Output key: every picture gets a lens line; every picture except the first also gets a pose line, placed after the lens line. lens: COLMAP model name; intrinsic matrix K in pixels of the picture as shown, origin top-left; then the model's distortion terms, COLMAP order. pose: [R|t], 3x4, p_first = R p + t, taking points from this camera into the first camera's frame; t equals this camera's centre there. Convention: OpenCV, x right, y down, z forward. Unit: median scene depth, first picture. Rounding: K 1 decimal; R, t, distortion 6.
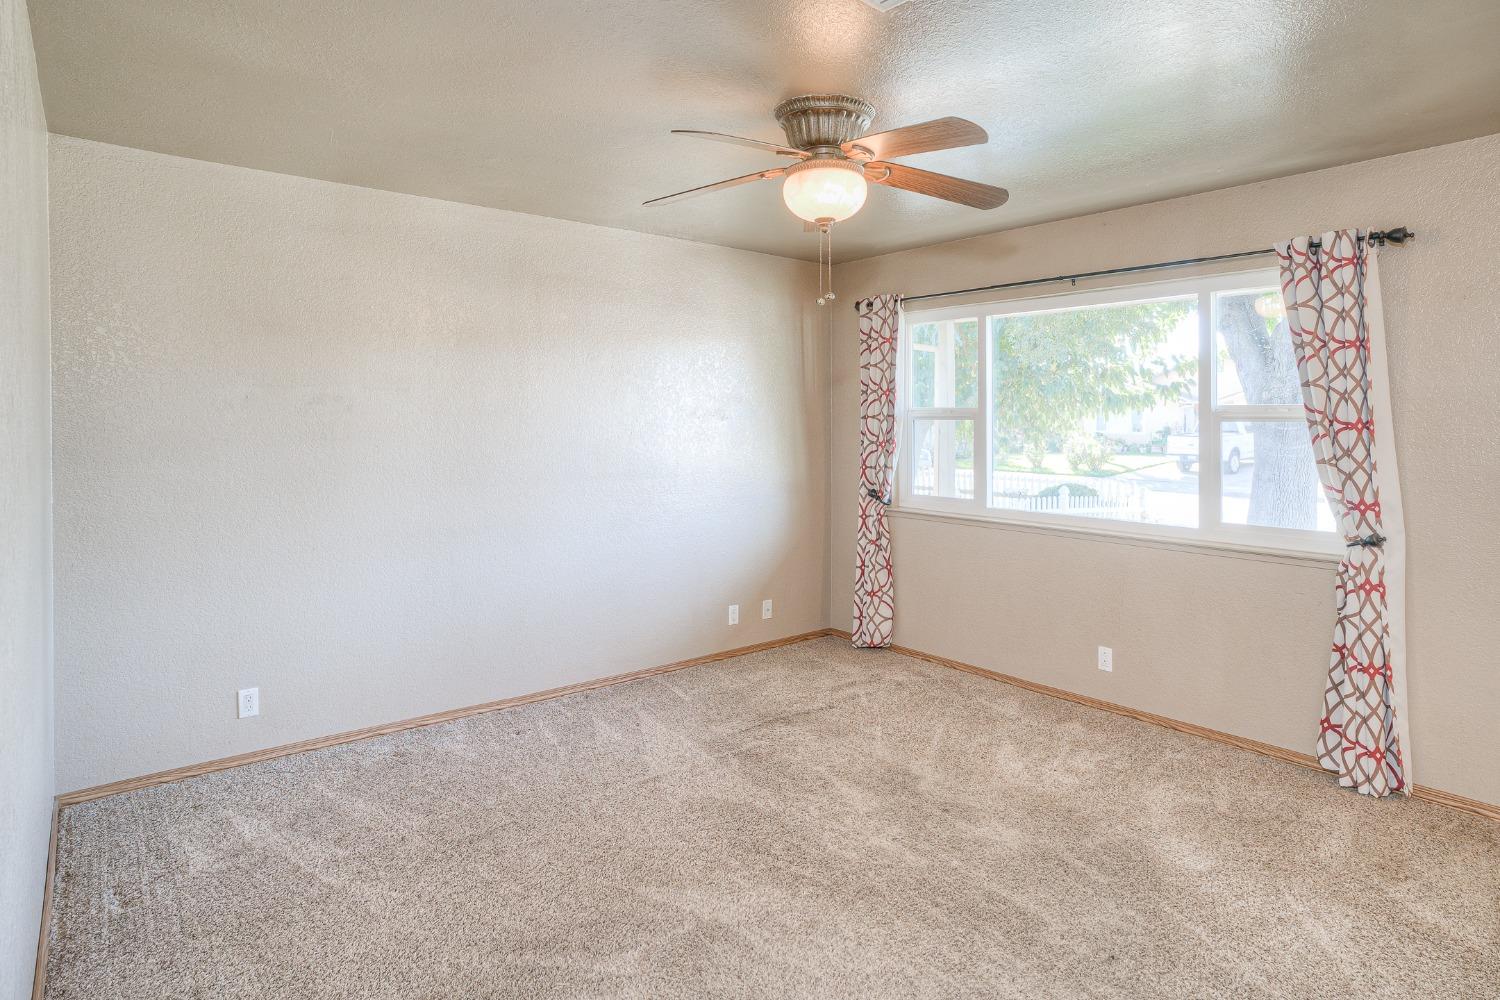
lens RADIAL K [[827.4, 0, 786.4], [0, 827.4, 430.5], [0, 0, 1]] dist [-0.002494, -0.000221]
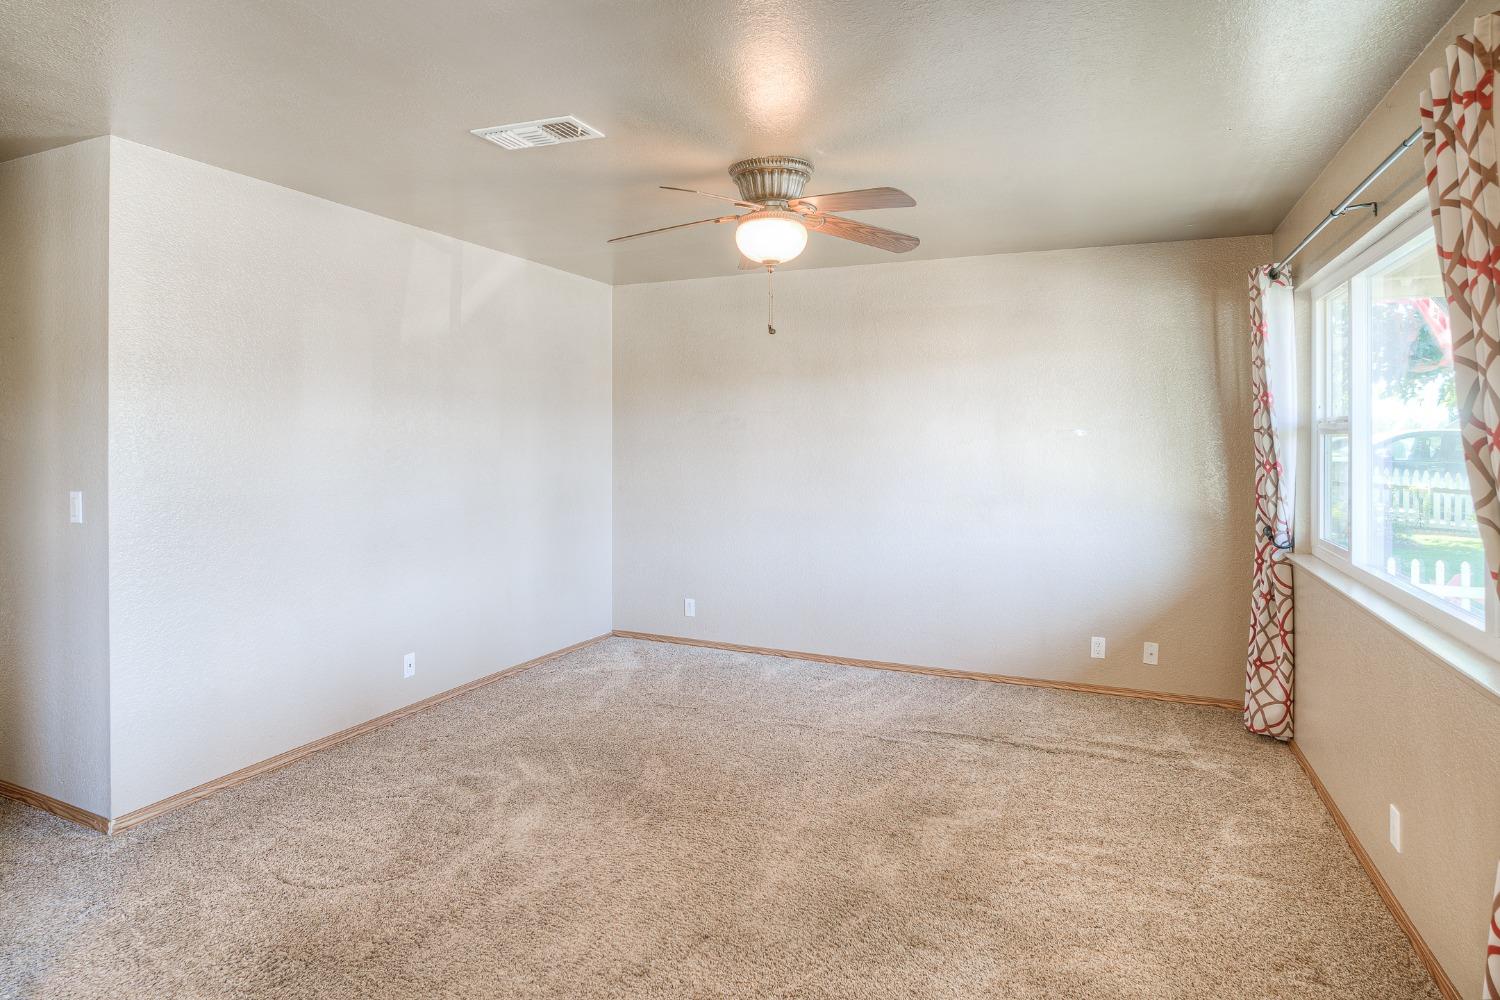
lens RADIAL K [[831.3, 0, 747.1], [0, 831.3, 436.0], [0, 0, 1]] dist [-0.059432, 0.033233]
pose [[0.414550, -0.002217, -0.910024, 0.601817], [-0.012358, 0.999891, -0.008066, 0.000363], [0.909943, 0.014590, 0.414477, 0.264270]]
